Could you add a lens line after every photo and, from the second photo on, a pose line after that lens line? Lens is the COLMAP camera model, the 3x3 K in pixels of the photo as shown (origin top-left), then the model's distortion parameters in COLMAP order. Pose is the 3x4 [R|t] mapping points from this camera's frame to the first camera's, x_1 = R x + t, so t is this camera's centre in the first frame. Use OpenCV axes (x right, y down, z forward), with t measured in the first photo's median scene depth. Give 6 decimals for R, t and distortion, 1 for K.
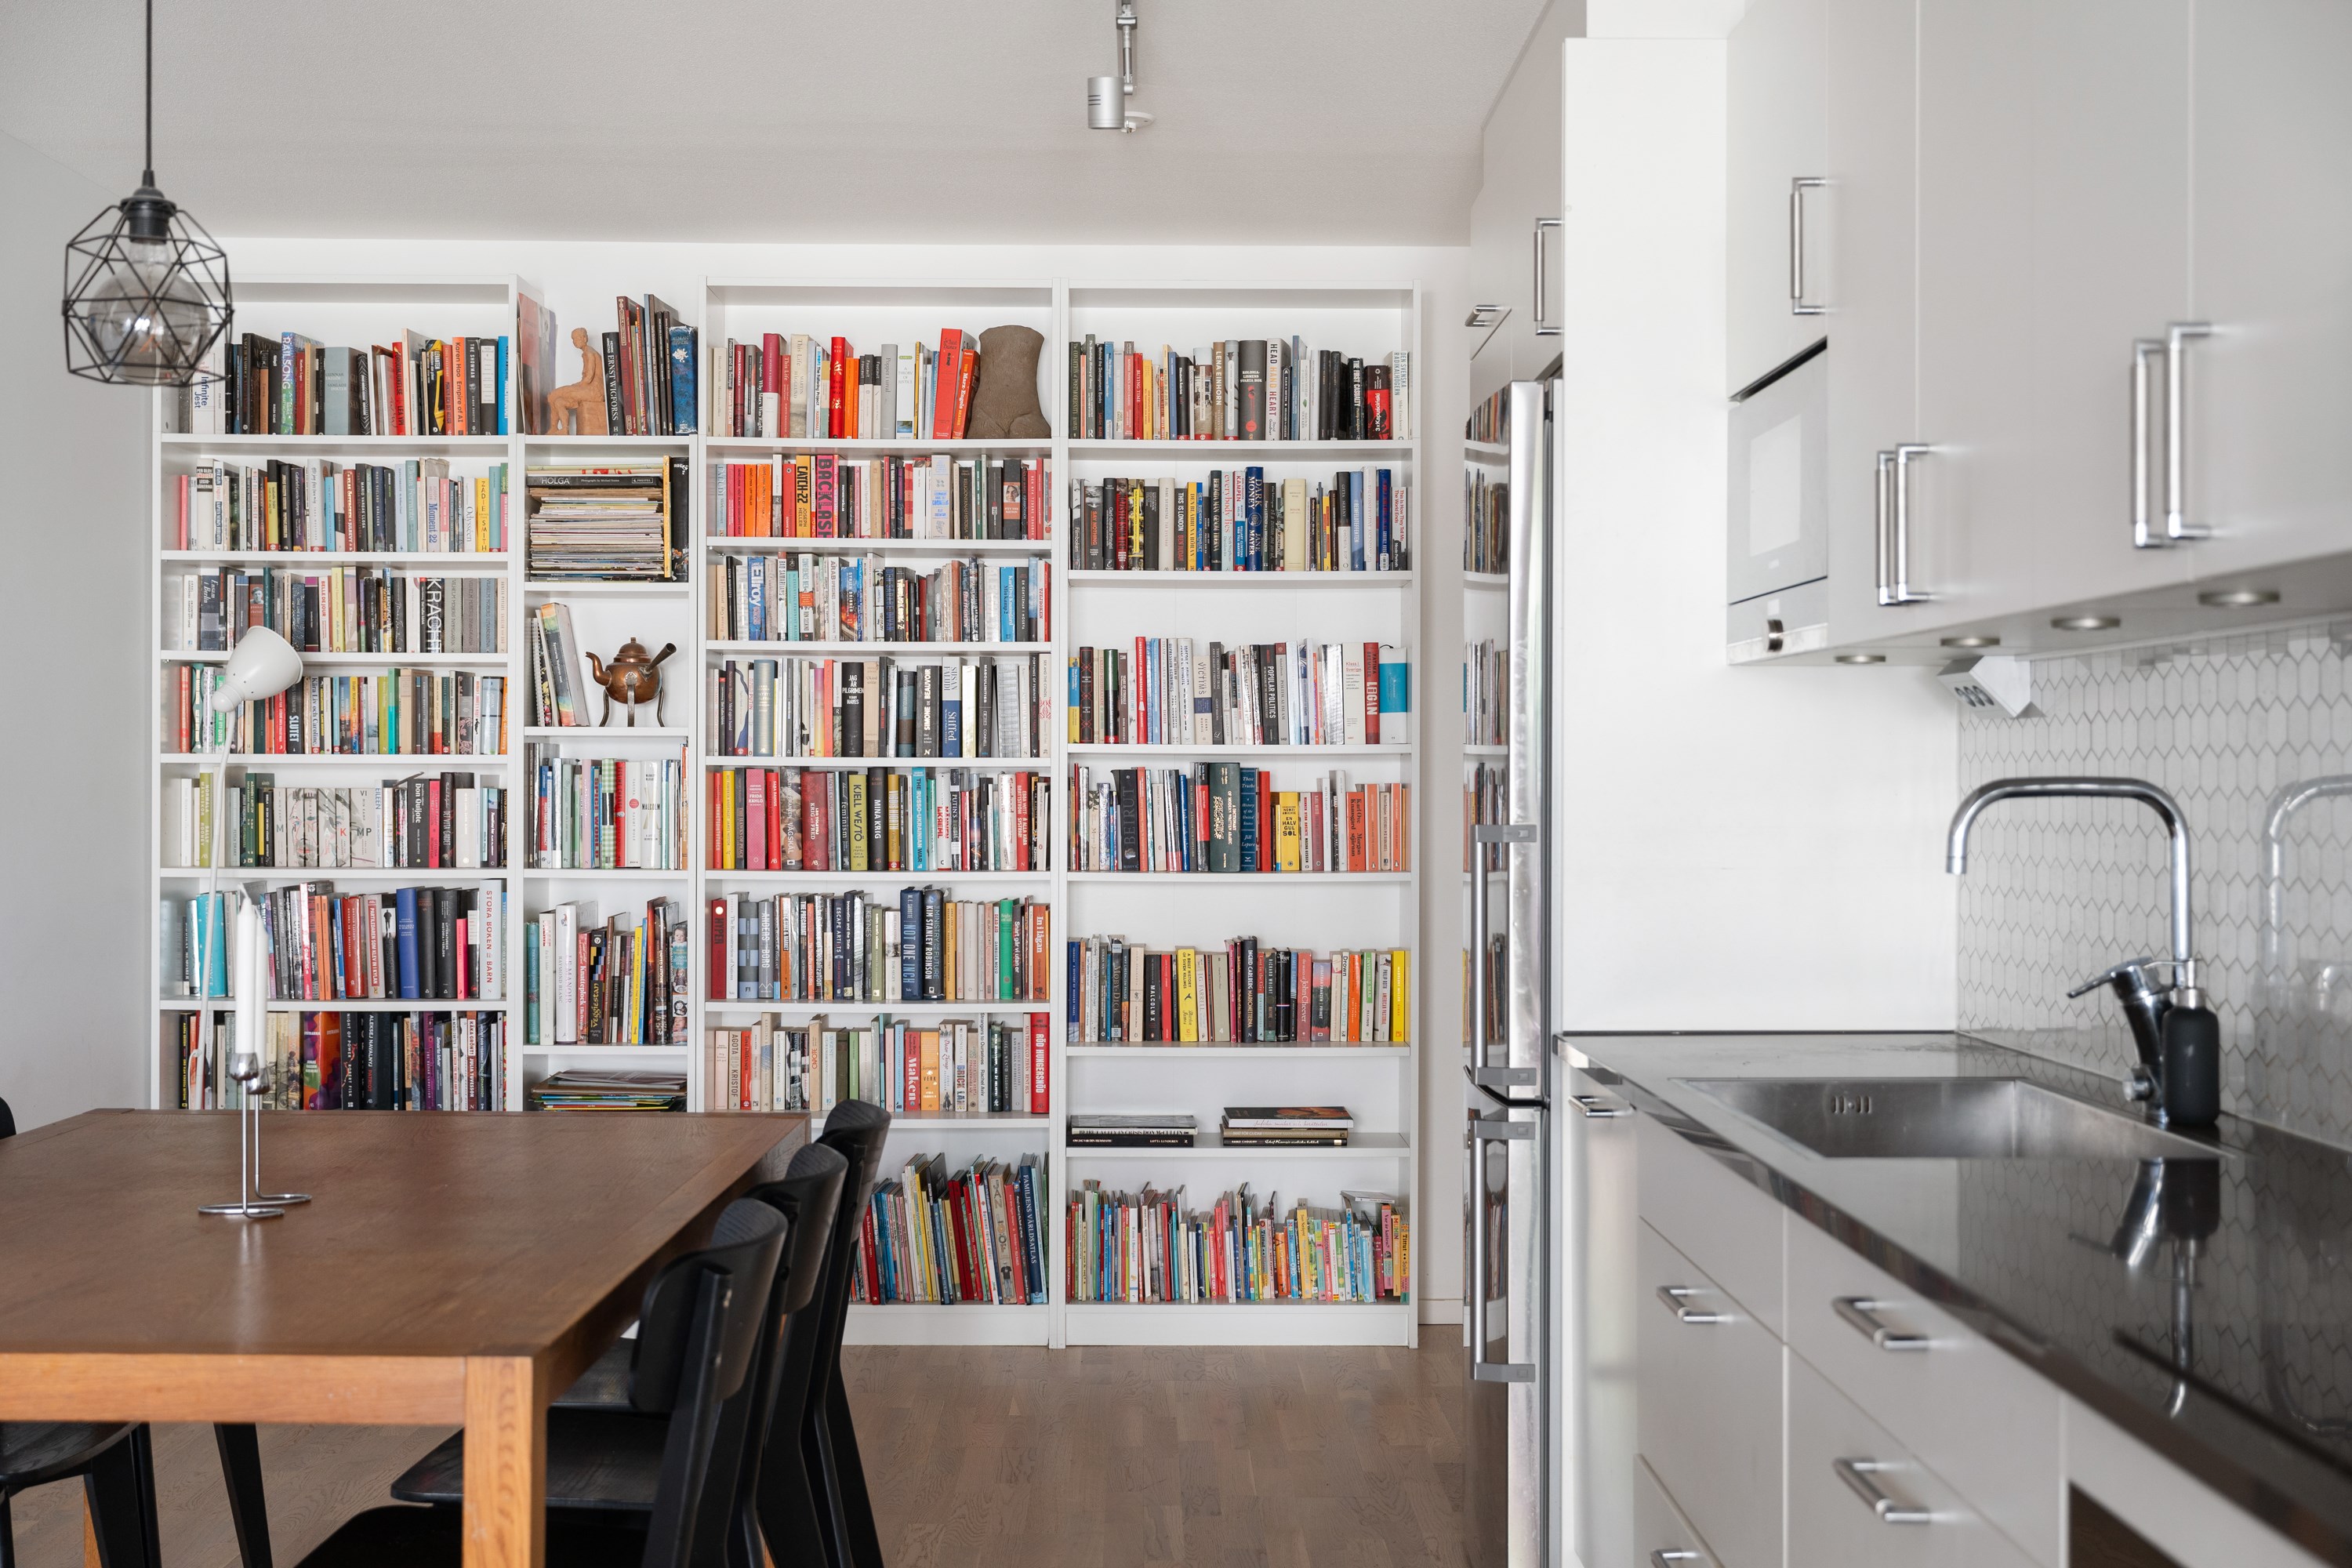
lens RADIAL K [[2775.5, 0, 1176.0], [0, 2775.5, 784.0], [0, 0, 1]] dist [0.018556, 0.017985]
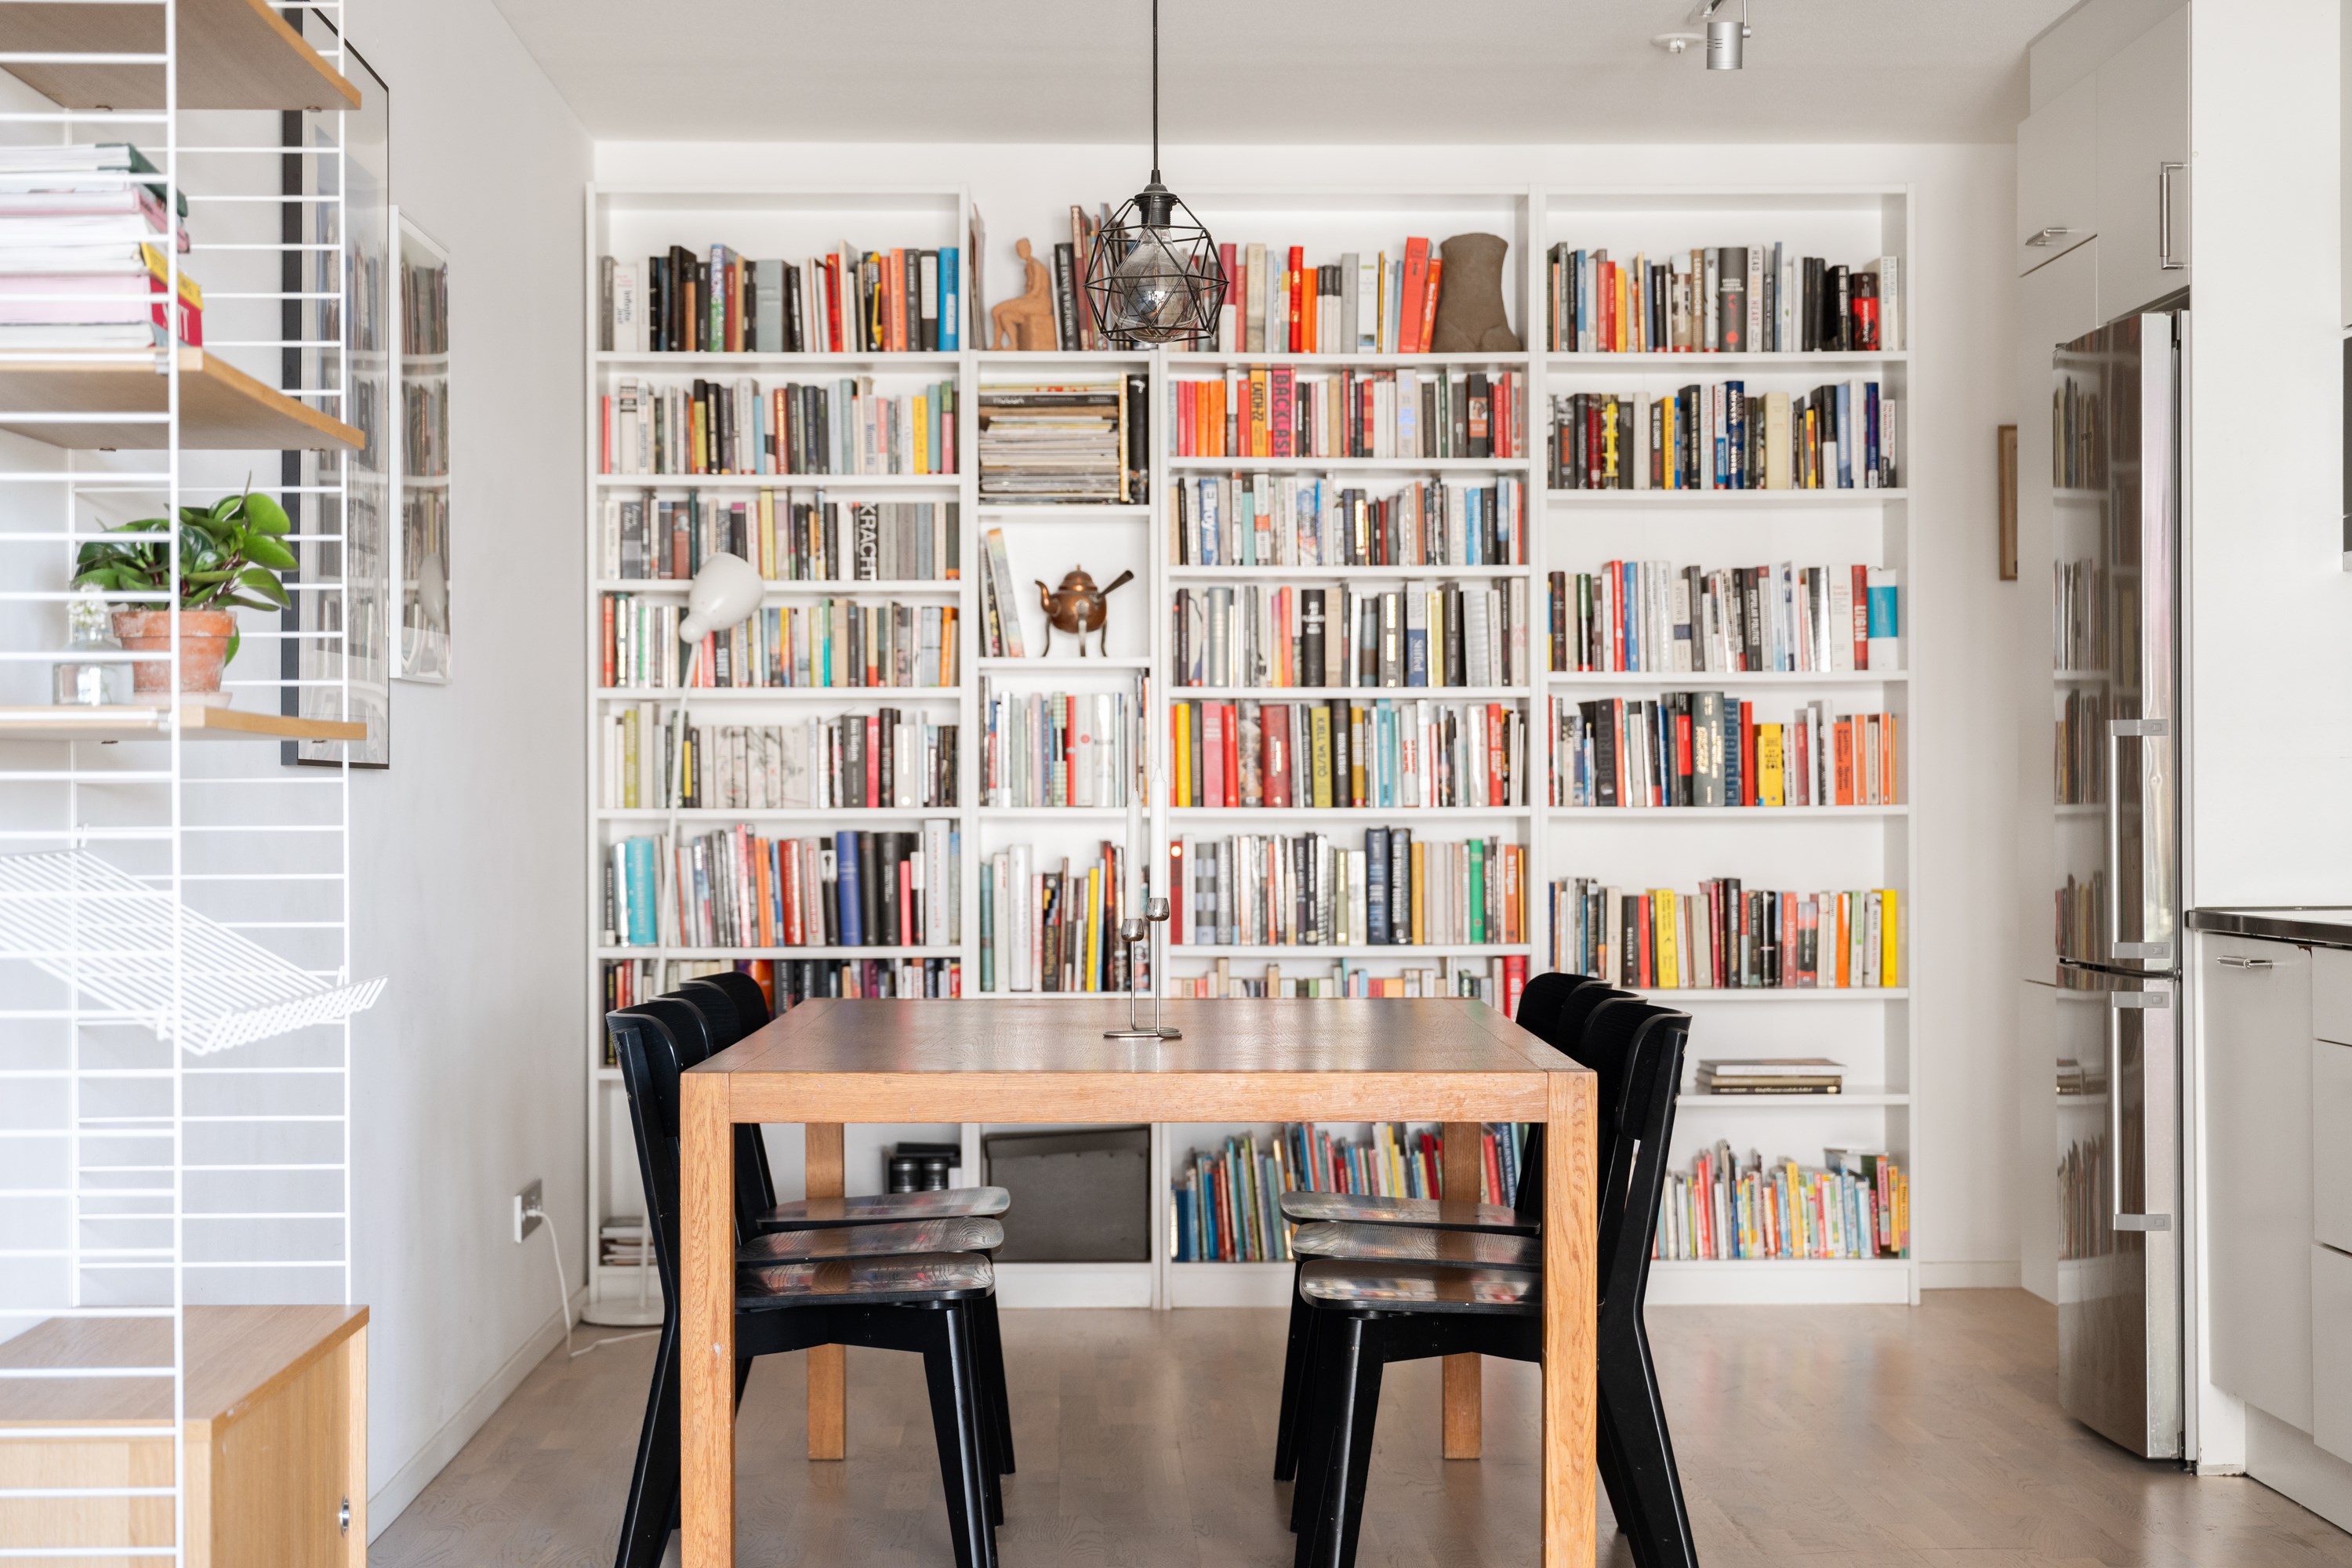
lens RADIAL K [[4058.5, 0, 1176.0], [0, 4058.5, 784.0], [0, 0, 1]] dist [0.036700, 0.101815]
pose [[0.999860, -0.006517, 0.015382, -0.185083], [0.006602, 0.999963, -0.005475, 0.030143], [-0.015345, 0.005575, 0.999867, -0.384777]]
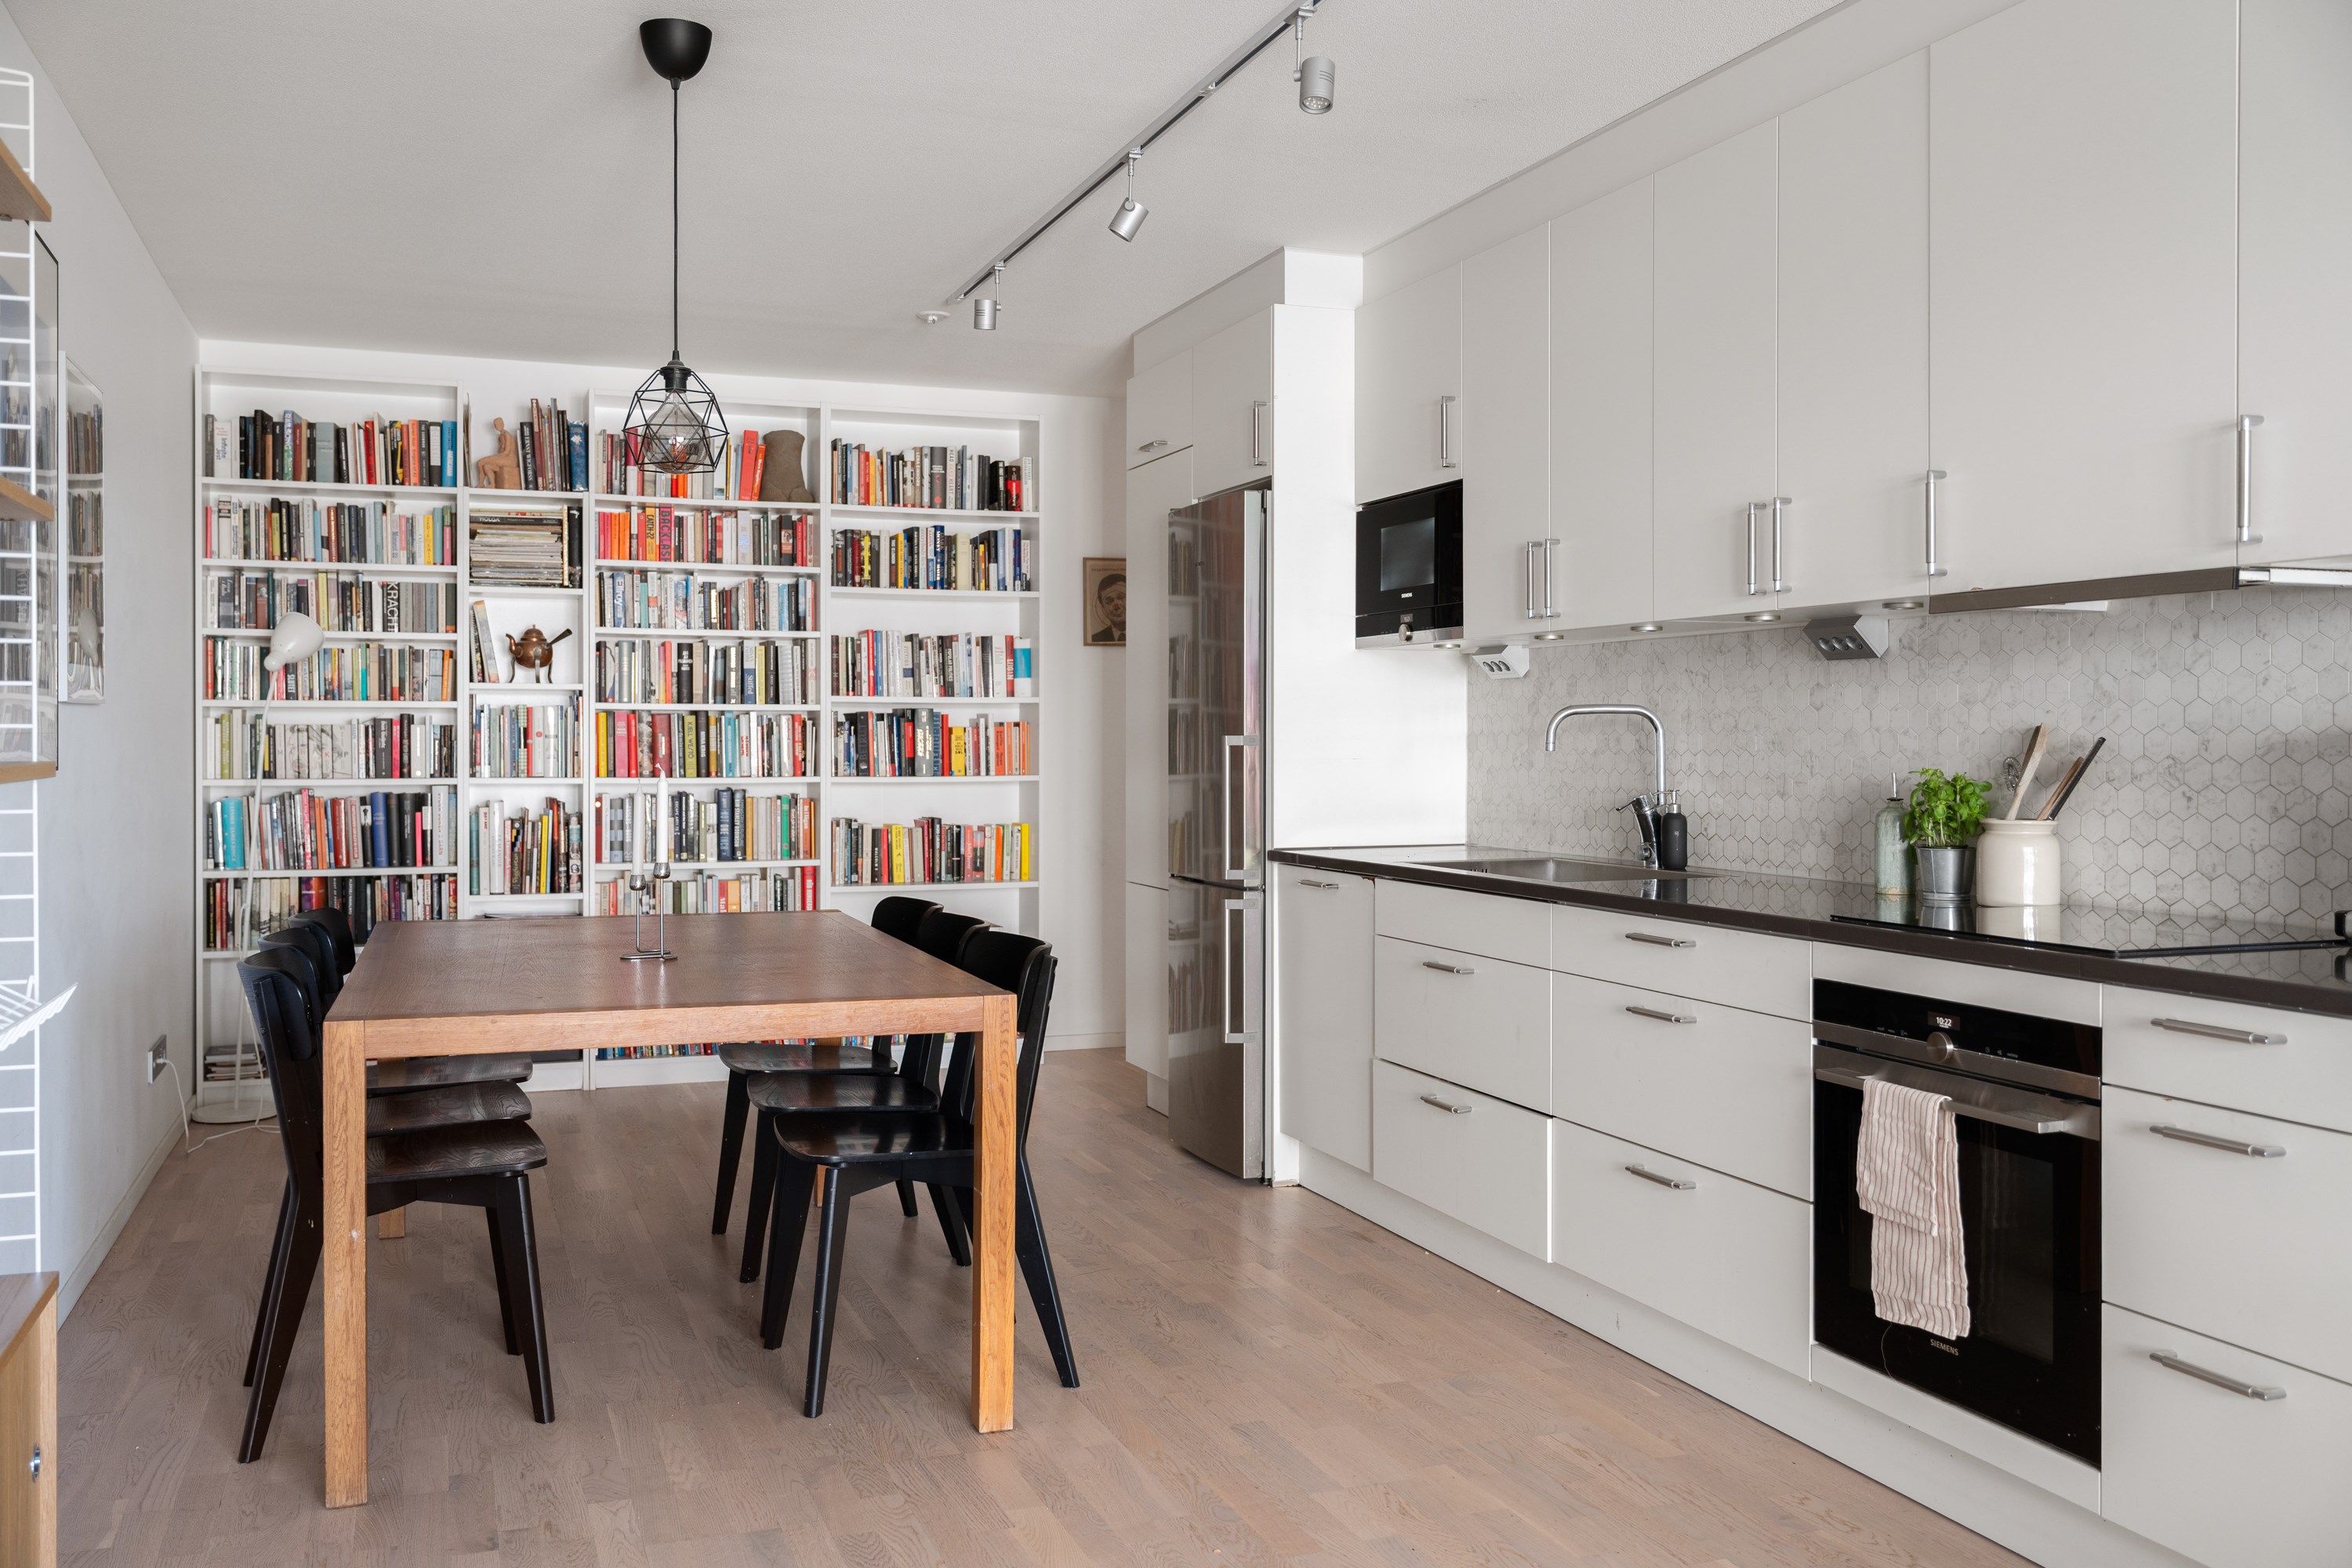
lens RADIAL K [[1985.6, 0, 1163.6], [0, 1985.6, 753.6], [0, 0, 1]] dist [-0.007231, 0.012717]
pose [[0.941425, -0.004776, 0.337190, -0.238591], [0.003060, 0.999980, 0.005620, 0.012444], [-0.337210, -0.004259, 0.941420, -0.130237]]
